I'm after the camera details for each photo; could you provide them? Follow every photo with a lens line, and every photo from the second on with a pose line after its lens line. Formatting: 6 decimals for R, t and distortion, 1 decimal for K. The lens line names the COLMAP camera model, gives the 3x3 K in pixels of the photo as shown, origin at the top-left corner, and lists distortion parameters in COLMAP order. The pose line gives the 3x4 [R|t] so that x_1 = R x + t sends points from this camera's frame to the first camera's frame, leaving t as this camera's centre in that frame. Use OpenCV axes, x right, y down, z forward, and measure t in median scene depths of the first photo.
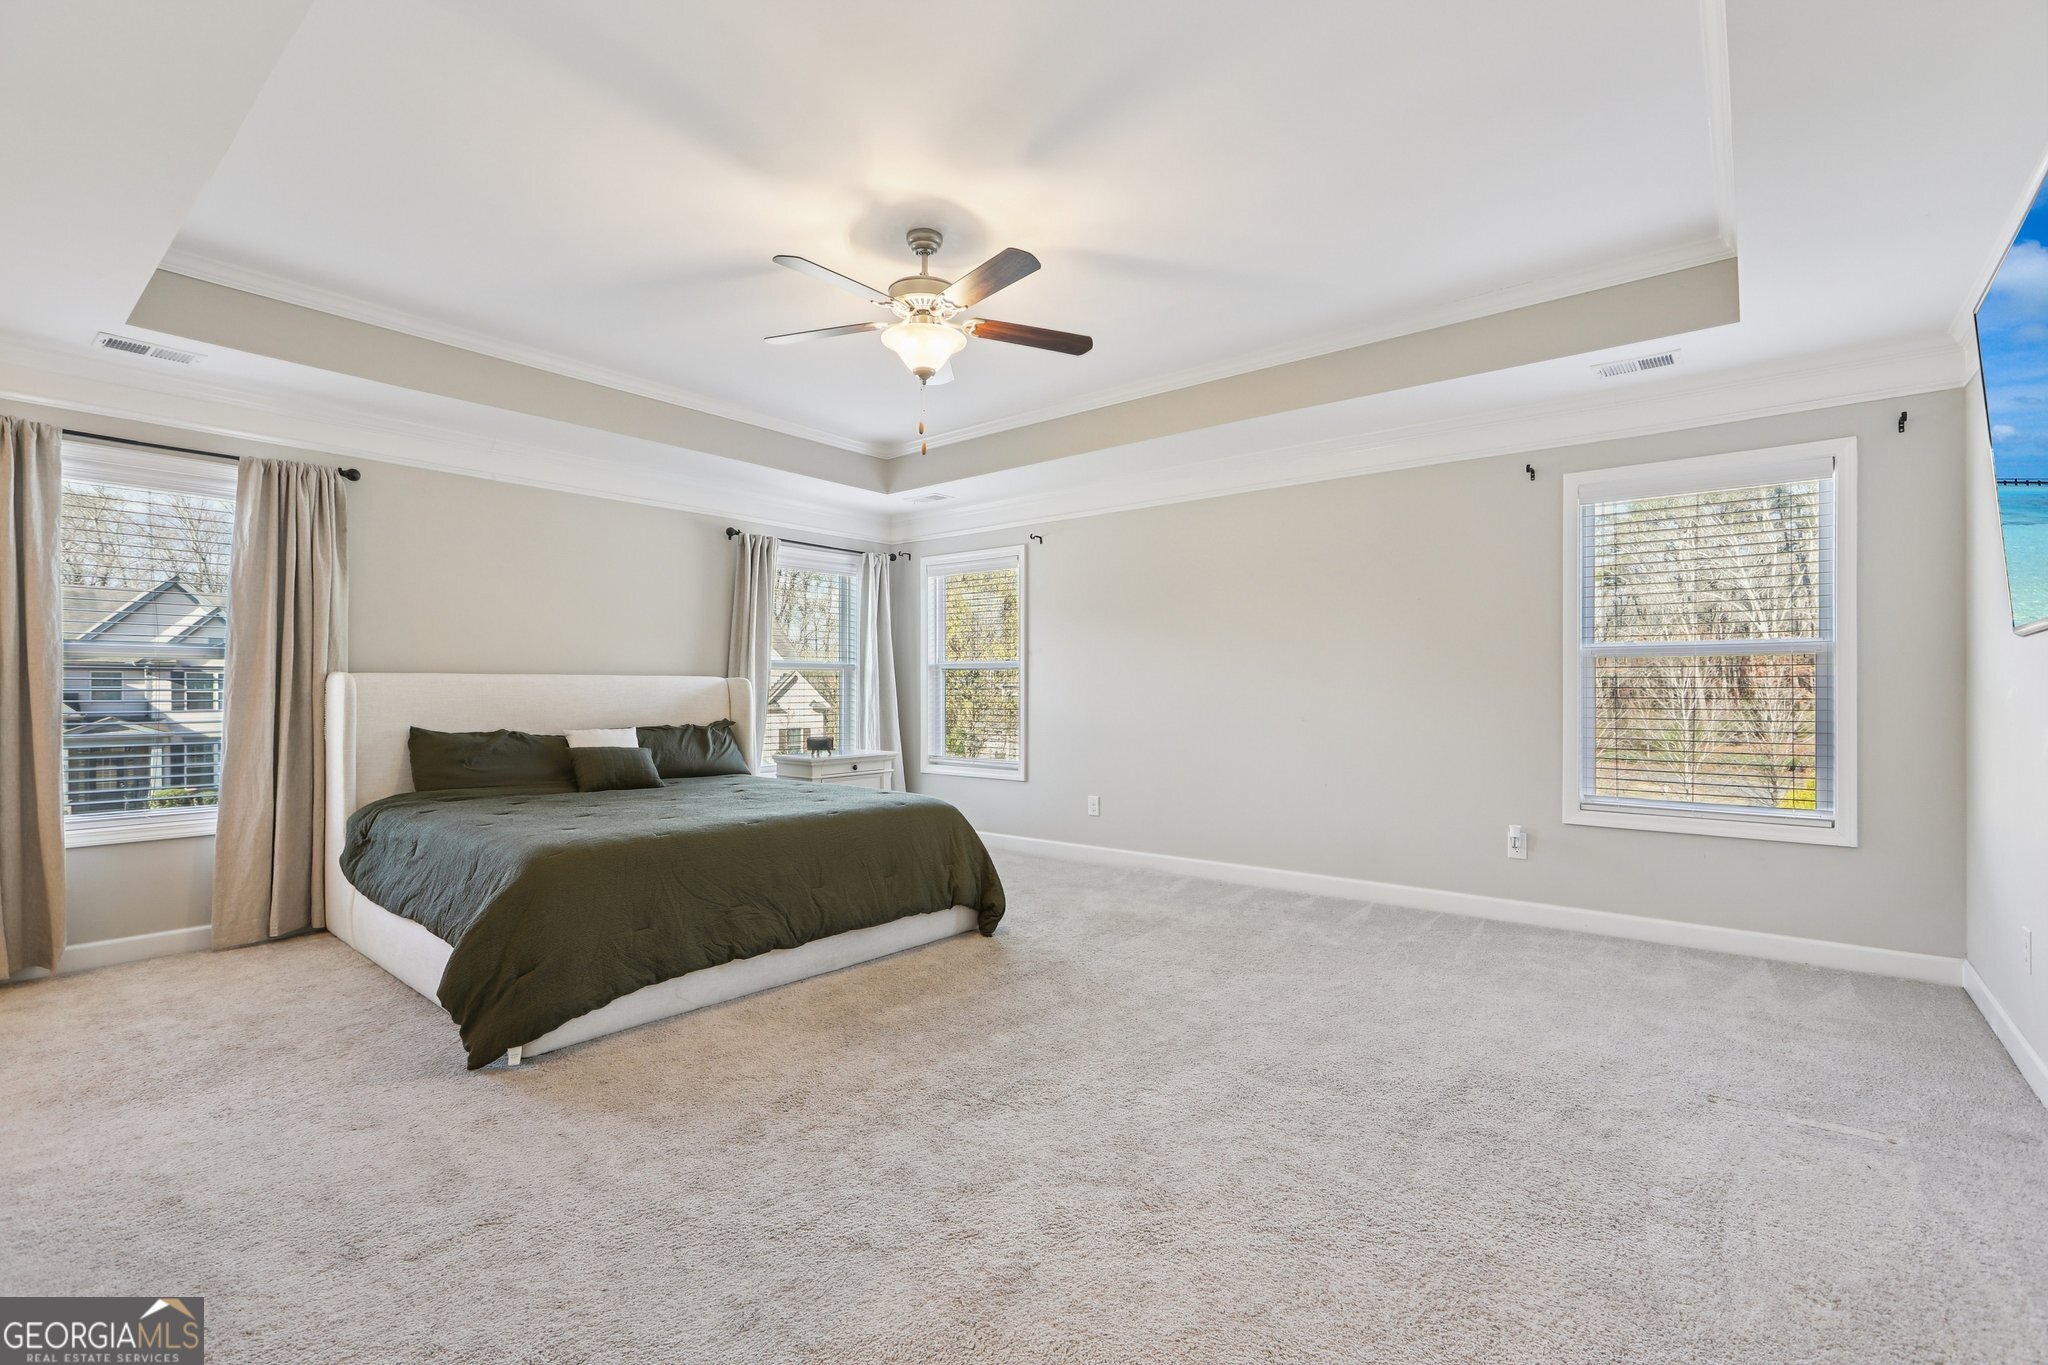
lens RADIAL K [[912.5, 0, 1022.4], [0, 912.5, 679.3], [0, 0, 1]] dist [-0.007605, 0.003876]
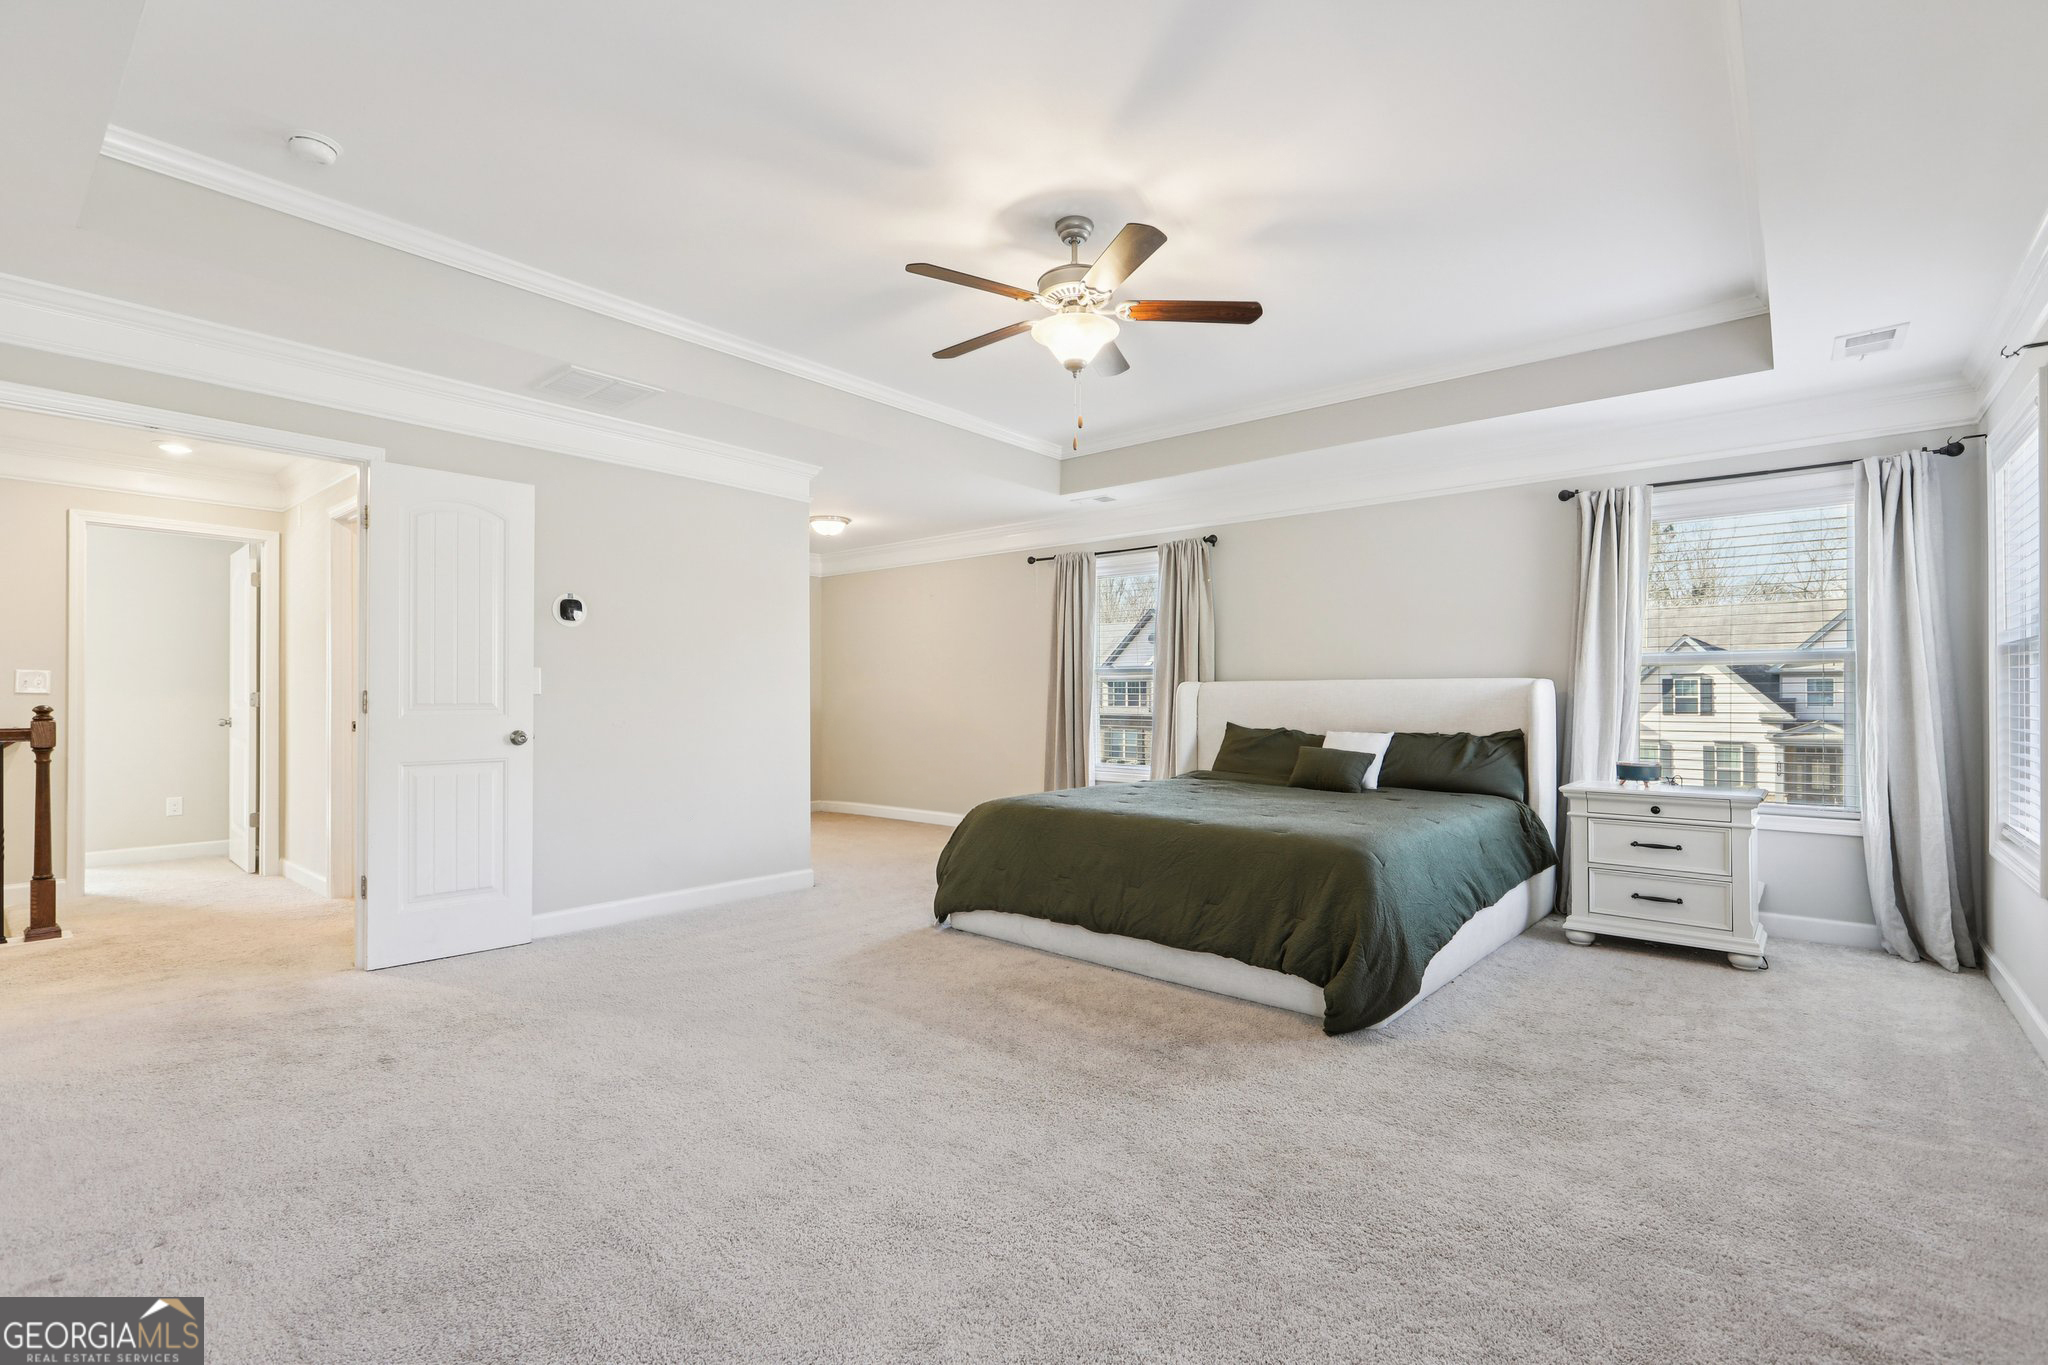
lens RADIAL K [[912.5, 0, 1026.5], [0, 912.5, 689.7], [0, 0, 1]] dist [-0.007605, 0.003876]
pose [[-0.015975, -0.005952, -0.999855, 0.692723], [0.011296, 0.999917, -0.006132, 0.010252], [0.999809, -0.011392, -0.015907, 0.777460]]
